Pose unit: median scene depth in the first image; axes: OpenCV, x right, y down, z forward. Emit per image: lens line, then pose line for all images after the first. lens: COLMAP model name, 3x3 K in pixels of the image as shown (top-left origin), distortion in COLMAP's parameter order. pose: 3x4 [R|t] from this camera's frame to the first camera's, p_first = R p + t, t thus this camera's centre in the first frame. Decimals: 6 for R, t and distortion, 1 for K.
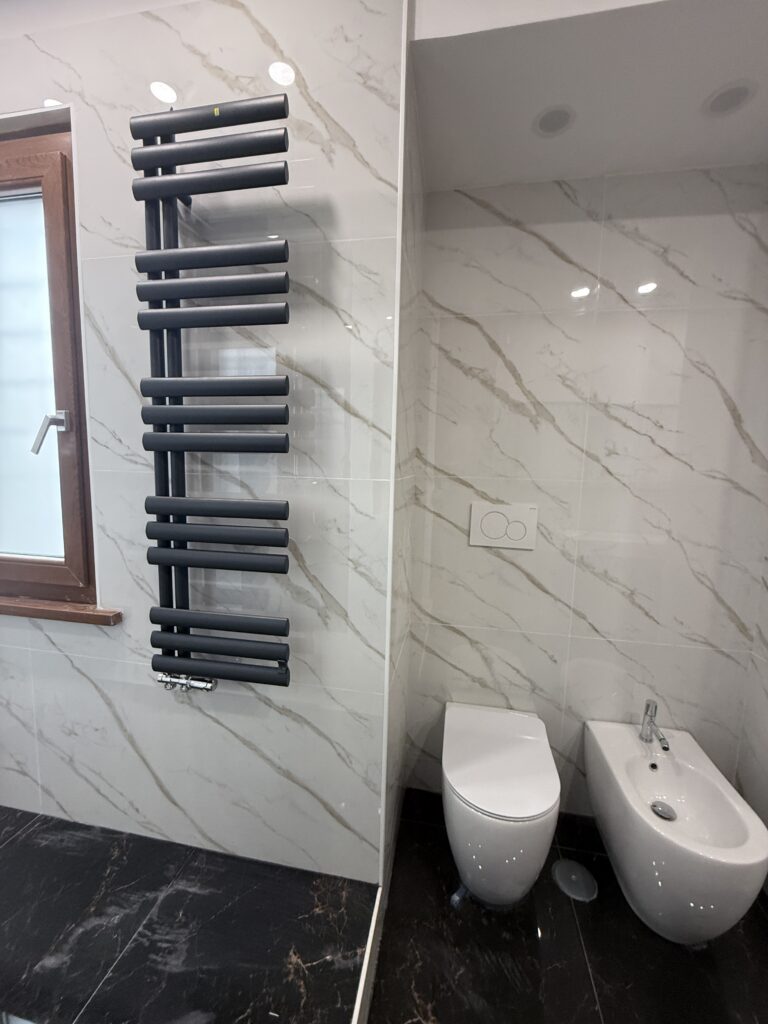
lens RADIAL K [[410.6, 0, 385.5], [0, 410.6, 517.8], [0, 0, 1]] dist [0.001812, 0.000074]
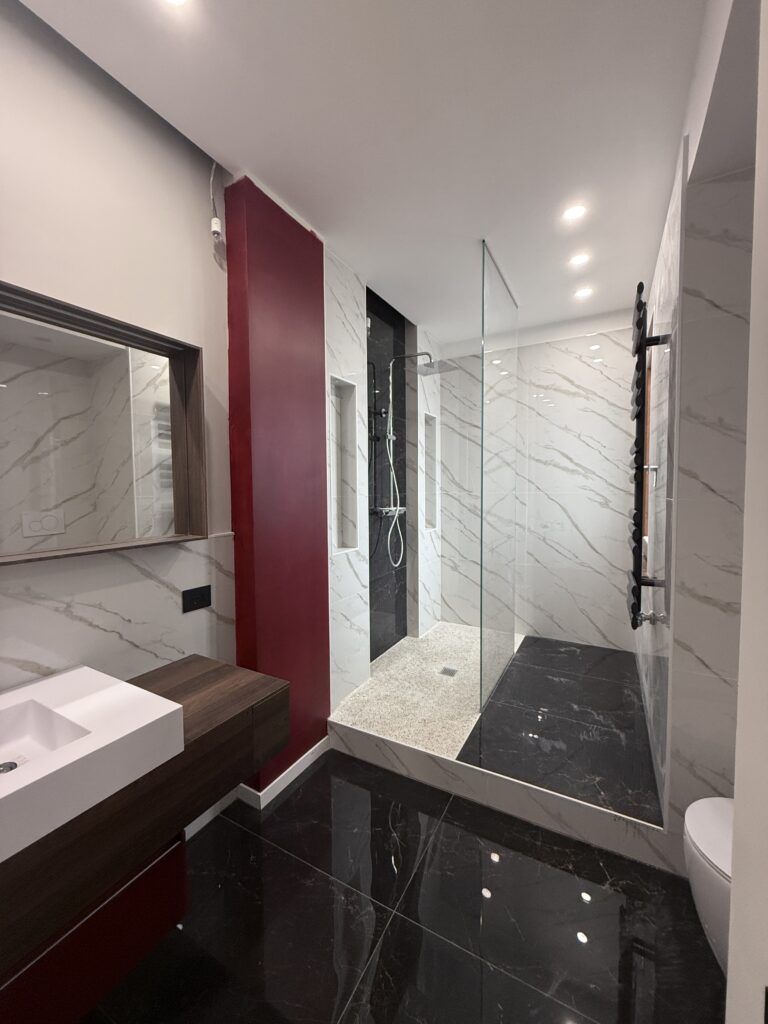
lens RADIAL K [[410.6, 0, 383.4], [0, 410.6, 511.4], [0, 0, 1]] dist [0.001812, 0.000074]
pose [[-0.318182, 0.032576, -0.947470, 1.605913], [-0.099772, 0.992709, 0.067637, -0.085291], [0.942765, 0.116052, -0.312612, 0.515813]]
